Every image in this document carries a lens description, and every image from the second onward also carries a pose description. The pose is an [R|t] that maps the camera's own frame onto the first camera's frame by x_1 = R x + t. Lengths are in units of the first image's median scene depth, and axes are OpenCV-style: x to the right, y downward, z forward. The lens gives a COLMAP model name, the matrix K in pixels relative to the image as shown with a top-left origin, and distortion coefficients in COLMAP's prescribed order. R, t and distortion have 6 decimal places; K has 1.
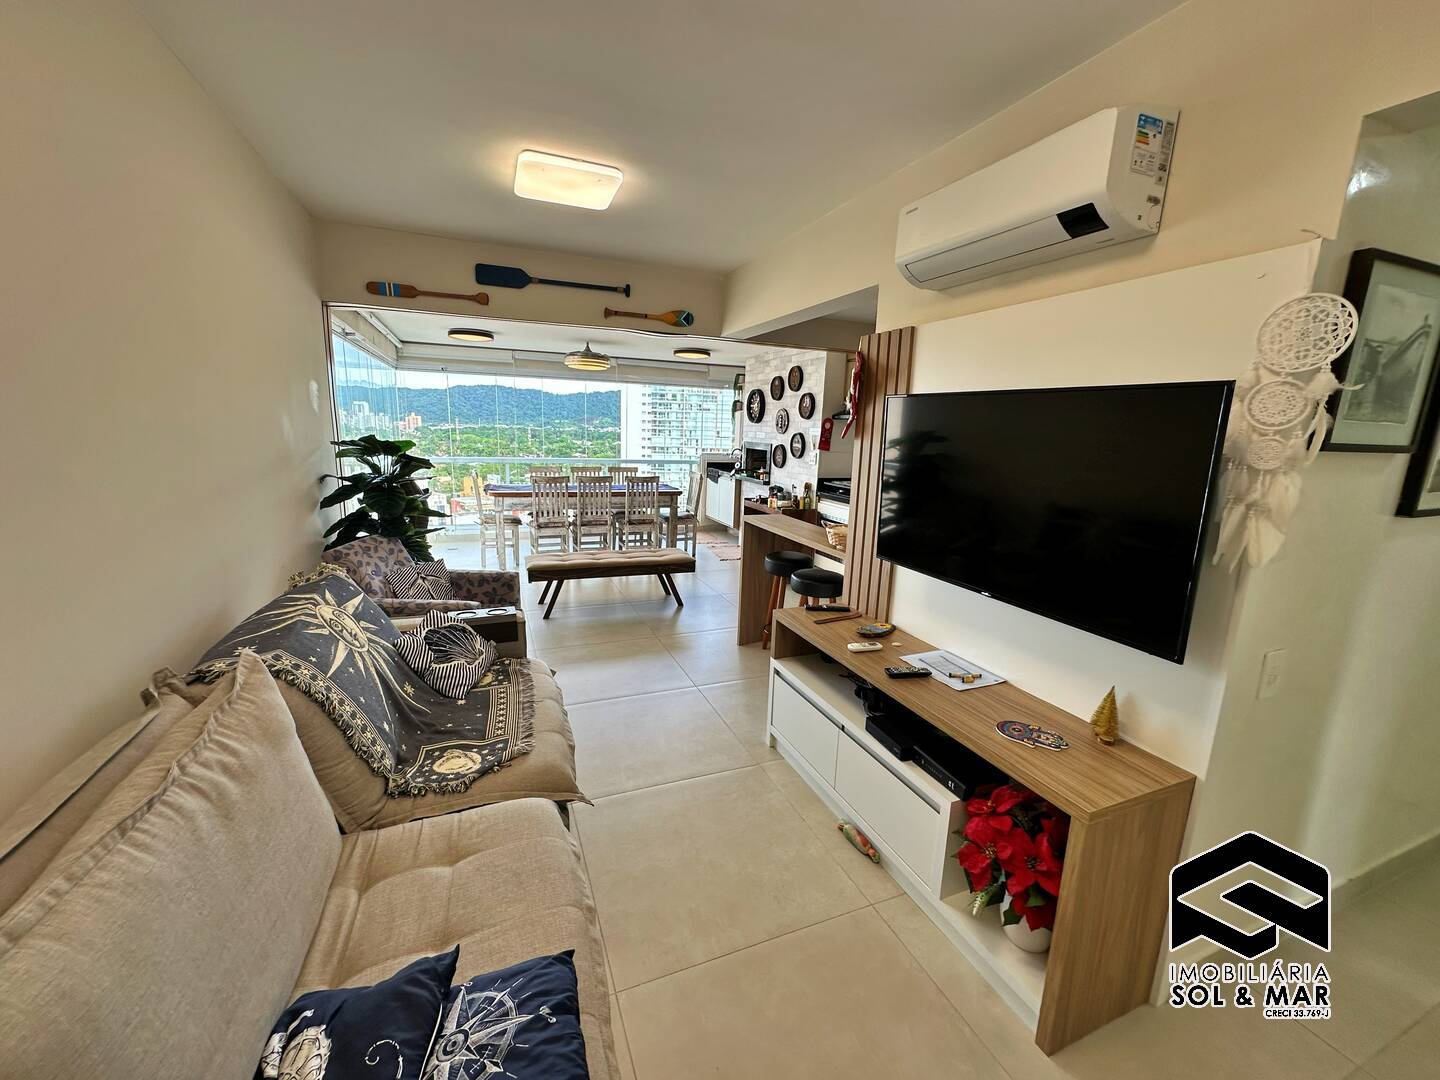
lens RADIAL K [[574.0, 0, 720.7], [0, 574.0, 540.5], [0, 0, 1]] dist [-0.003325, 0.000965]
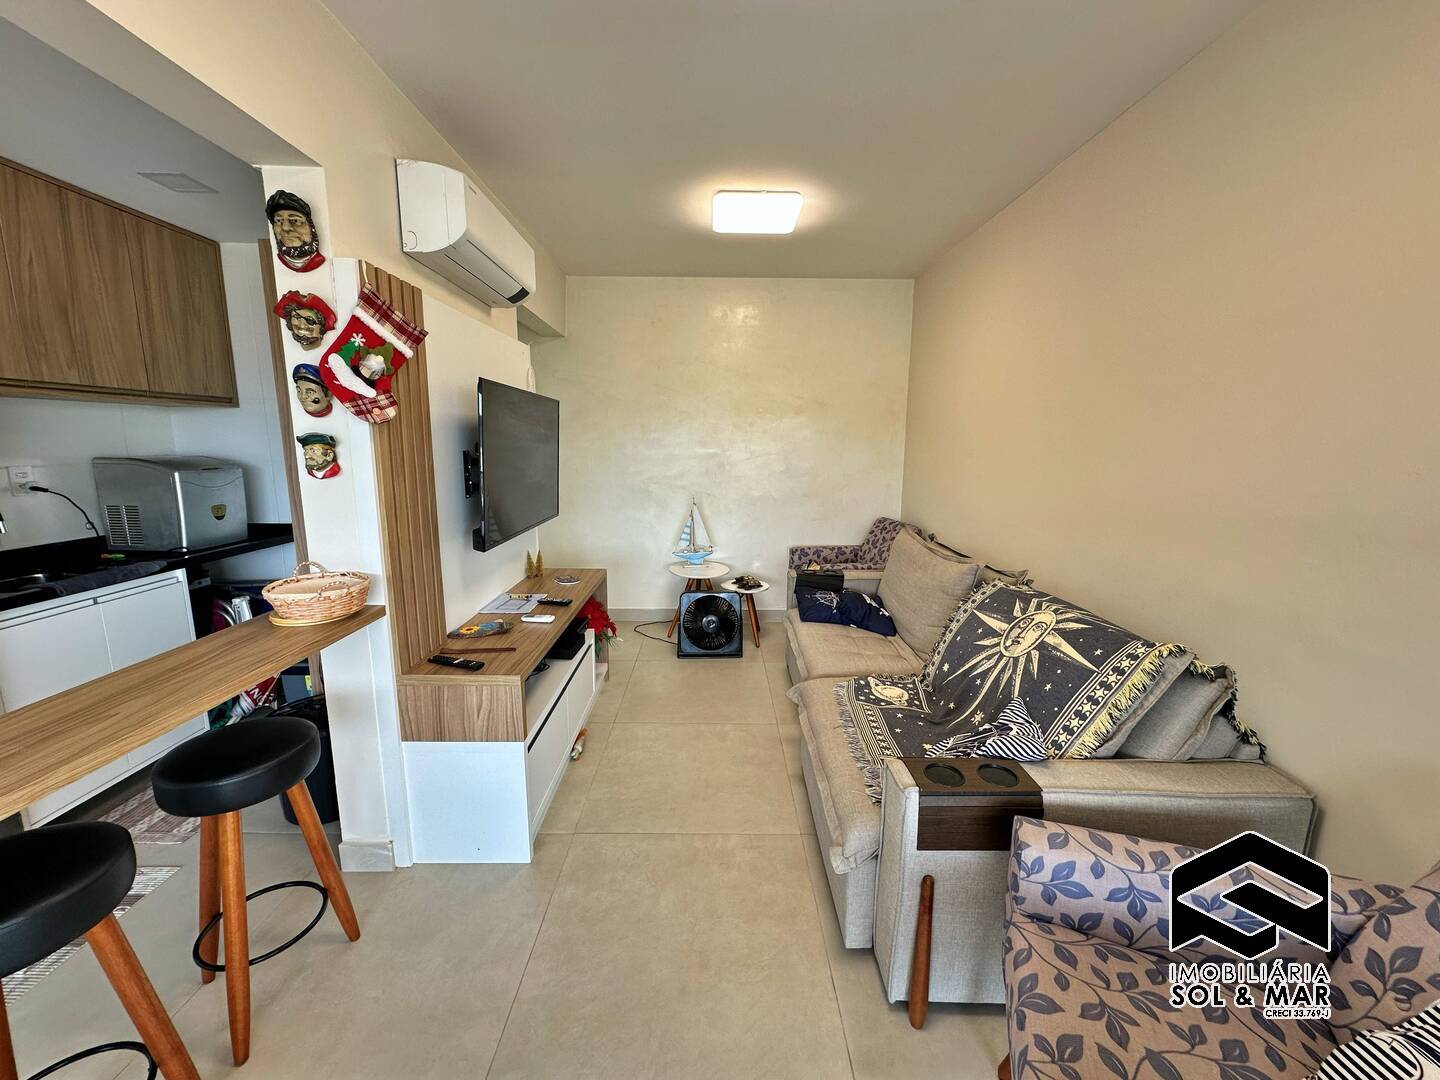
lens RADIAL K [[574.0, 0, 719.6], [0, 574.0, 540.3], [0, 0, 1]] dist [-0.003325, 0.000965]
pose [[-0.926879, -0.105829, 0.360133, -0.290772], [0.033275, 0.932489, 0.359662, -0.217849], [-0.373882, 0.345347, -0.860783, 1.160131]]
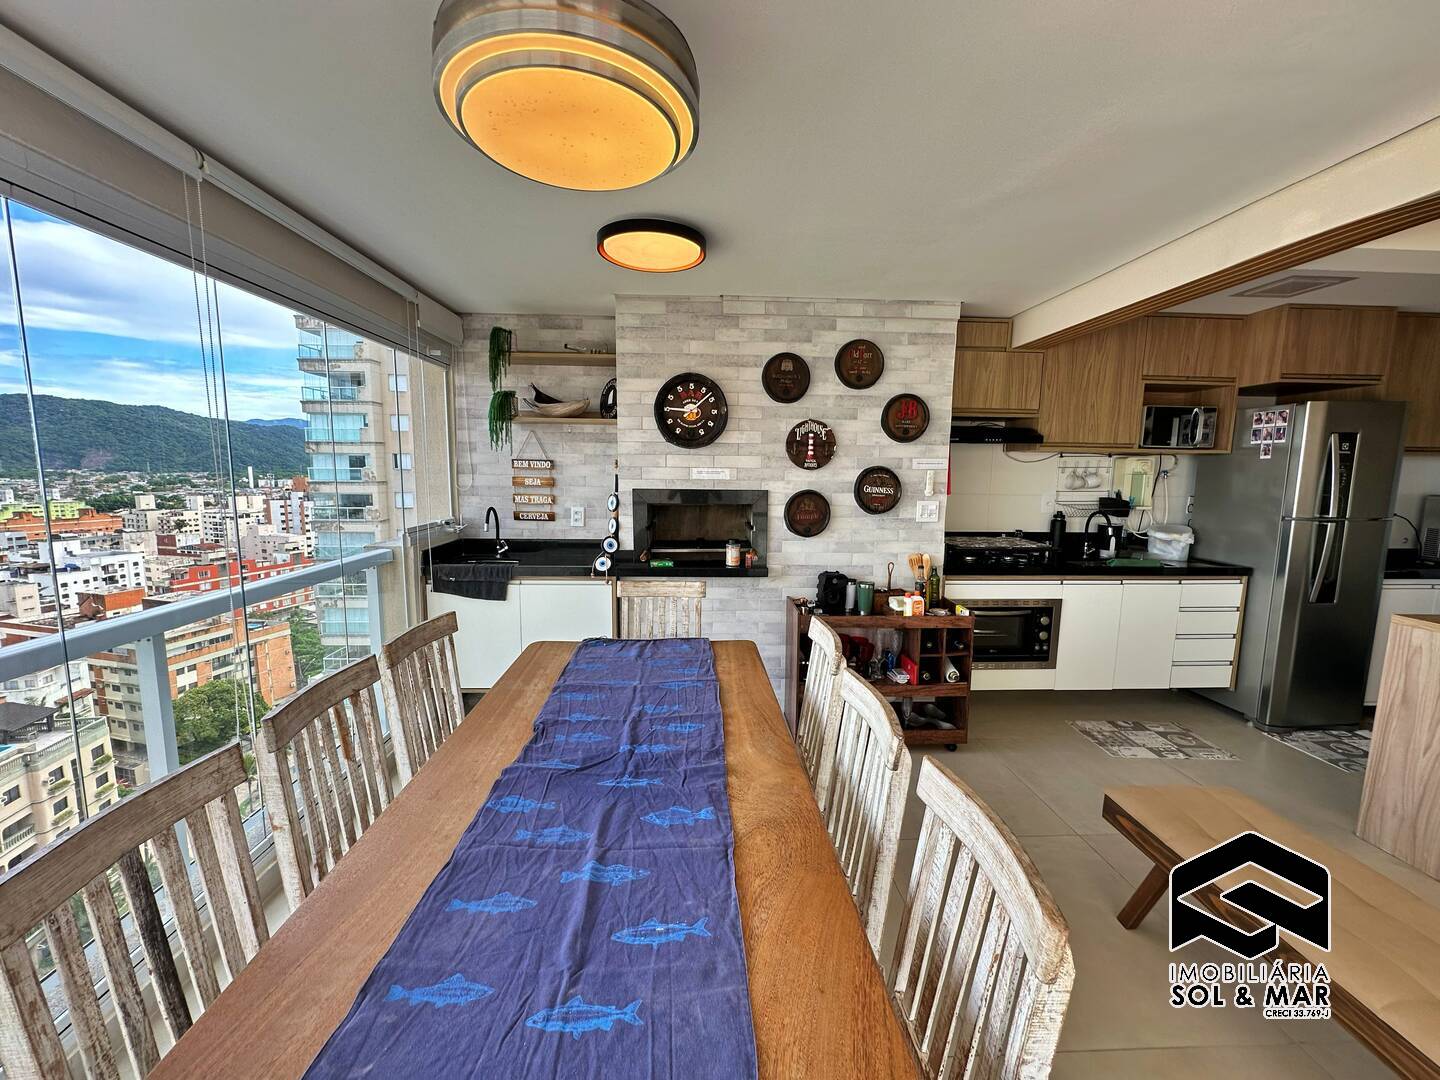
lens RADIAL K [[574.0, 0, 720.3], [0, 574.0, 540.7], [0, 0, 1]] dist [-0.003325, 0.000965]
pose [[0.332325, -0.149687, 0.931211, -0.736649], [0.184541, 0.978562, 0.091441, -0.342603], [-0.924935, 0.141459, 0.352824, 1.669800]]
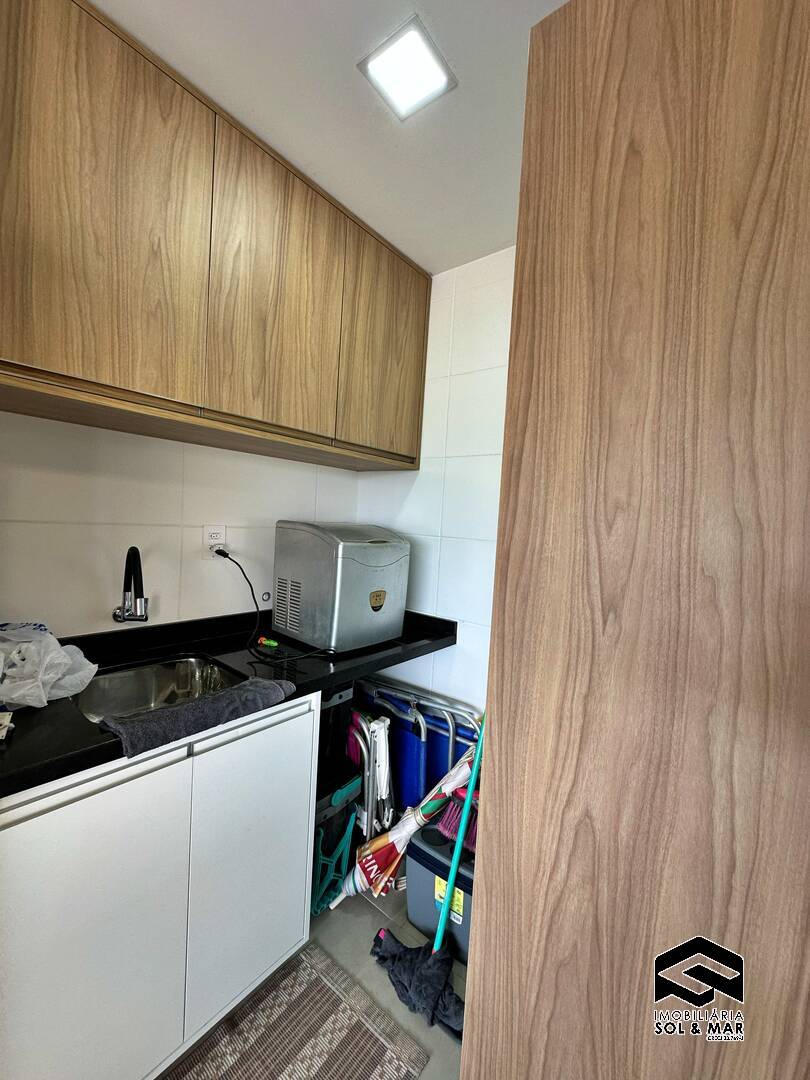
lens RADIAL K [[430.5, 0, 403.6], [0, 430.5, 539.7], [0, 0, 1]] dist [-0.003325, 0.000965]
pose [[-0.466658, -0.102268, 0.878506, 0.270402], [0.100537, 0.980720, 0.167572, -0.120083], [-0.878705, 0.166521, -0.447379, 0.874881]]
